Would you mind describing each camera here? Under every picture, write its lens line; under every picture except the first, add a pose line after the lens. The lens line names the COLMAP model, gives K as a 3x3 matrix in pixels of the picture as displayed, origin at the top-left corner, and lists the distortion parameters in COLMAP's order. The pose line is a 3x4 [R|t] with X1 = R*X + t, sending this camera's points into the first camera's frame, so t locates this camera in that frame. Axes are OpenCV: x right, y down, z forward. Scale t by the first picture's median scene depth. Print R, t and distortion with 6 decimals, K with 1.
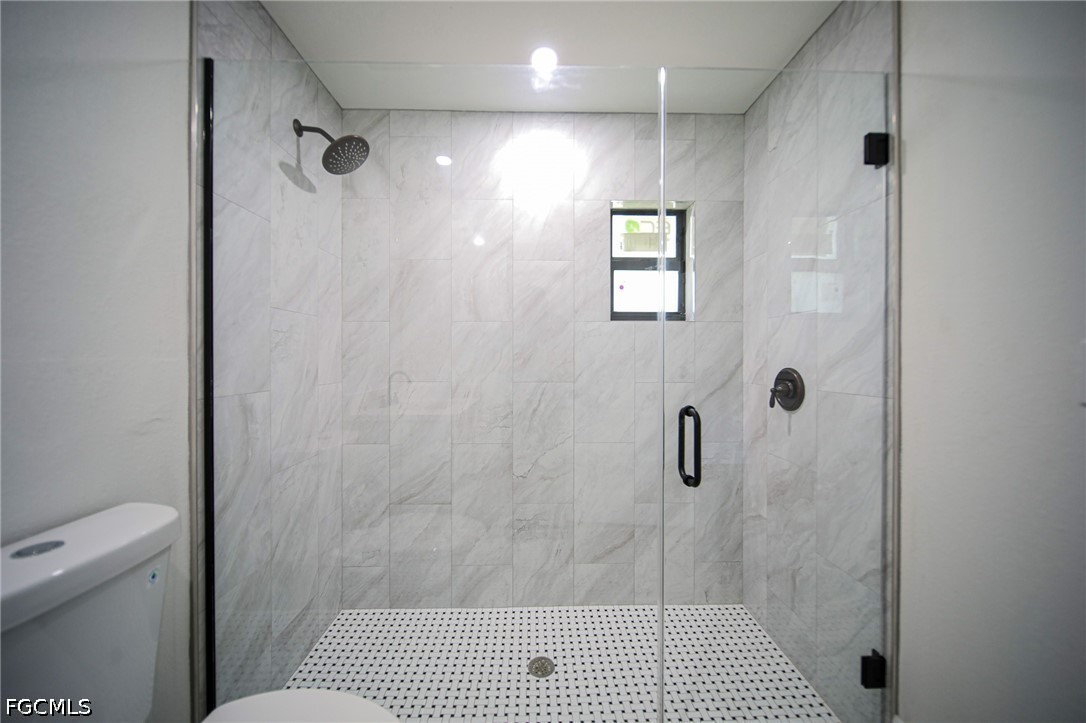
lens RADIAL K [[378.8, 0, 546.5], [0, 378.8, 358.9], [0, 0, 1]] dist [-0.003259, -0.000428]
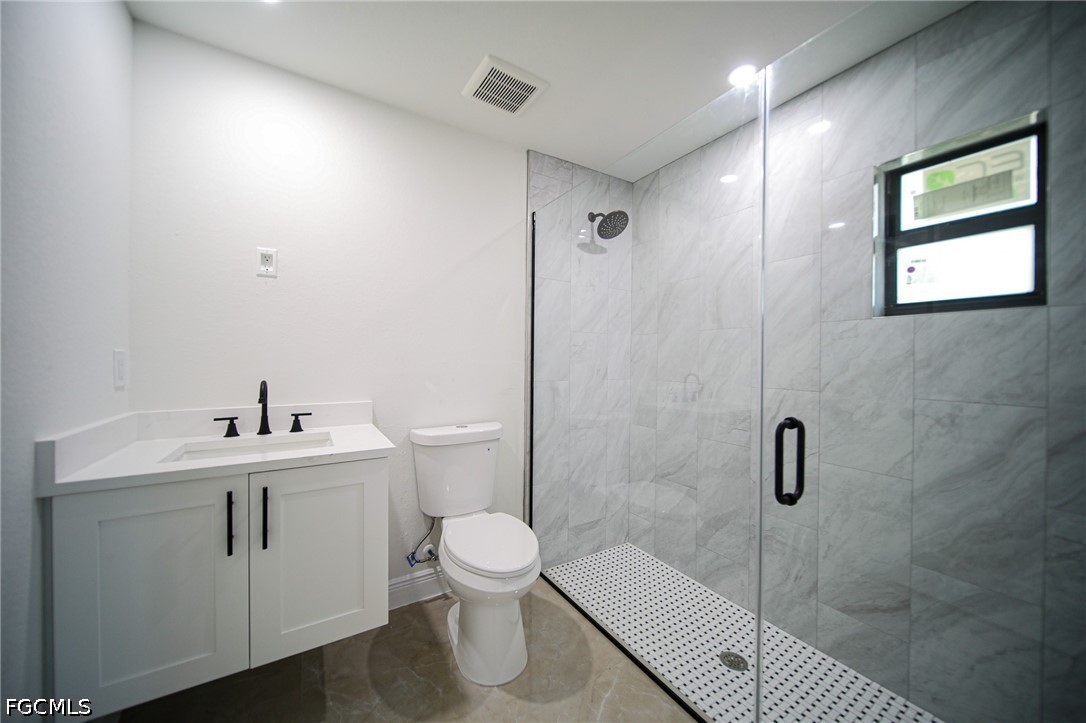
lens RADIAL K [[378.8, 0, 544.5], [0, 378.8, 357.9], [0, 0, 1]] dist [-0.003259, -0.000428]
pose [[0.517136, 0.000140, -0.855903, 0.489547], [-0.011653, 0.999908, -0.006877, -0.002723], [0.855824, 0.013530, 0.517091, 0.007430]]
